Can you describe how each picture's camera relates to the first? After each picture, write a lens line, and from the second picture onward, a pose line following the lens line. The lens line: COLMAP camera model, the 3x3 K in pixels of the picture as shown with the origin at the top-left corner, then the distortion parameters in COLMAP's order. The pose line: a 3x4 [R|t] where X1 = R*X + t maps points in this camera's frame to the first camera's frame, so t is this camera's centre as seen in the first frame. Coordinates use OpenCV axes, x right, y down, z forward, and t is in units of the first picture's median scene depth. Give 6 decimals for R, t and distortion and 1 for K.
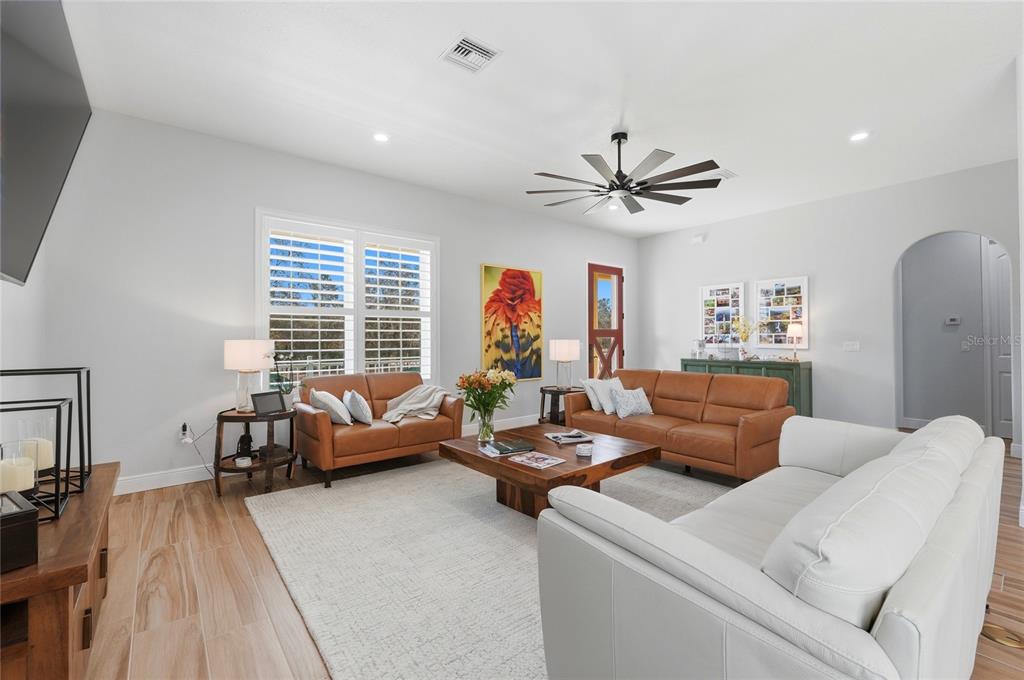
lens RADIAL K [[420.3, 0, 510.4], [0, 420.3, 339.3], [0, 0, 1]] dist [0.000751, 0.000005]
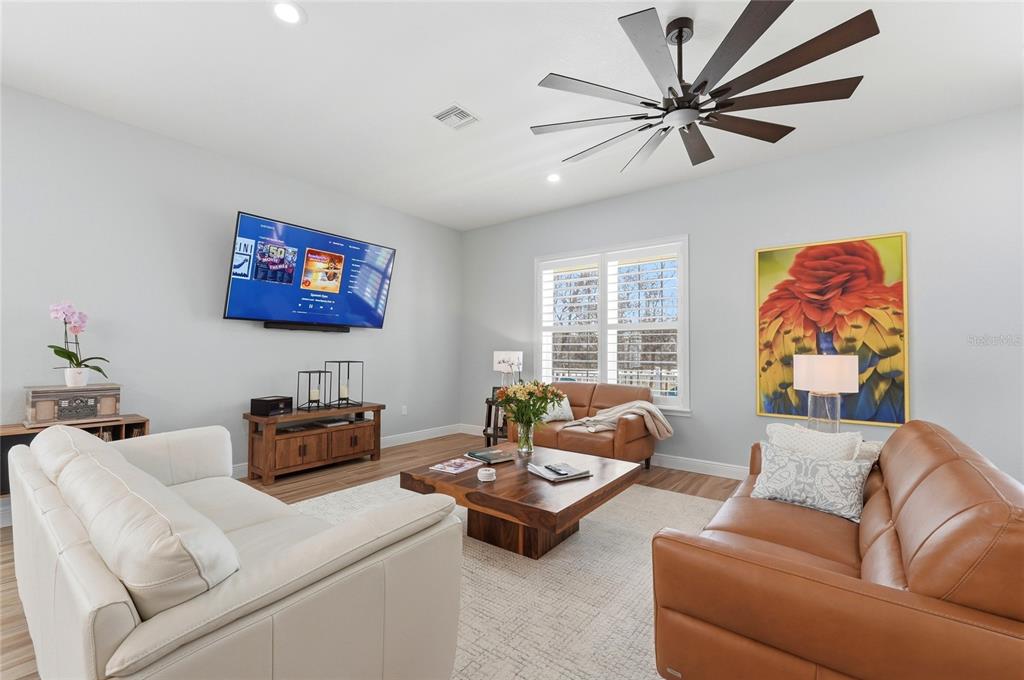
lens RADIAL K [[420.3, 0, 509.7], [0, 420.3, 338.6], [0, 0, 1]] dist [0.000751, 0.000005]
pose [[0.252370, -0.022625, -0.967366, 0.514304], [-0.007009, 0.999658, -0.025208, -0.004317], [0.967605, 0.013142, 0.252125, 0.388381]]
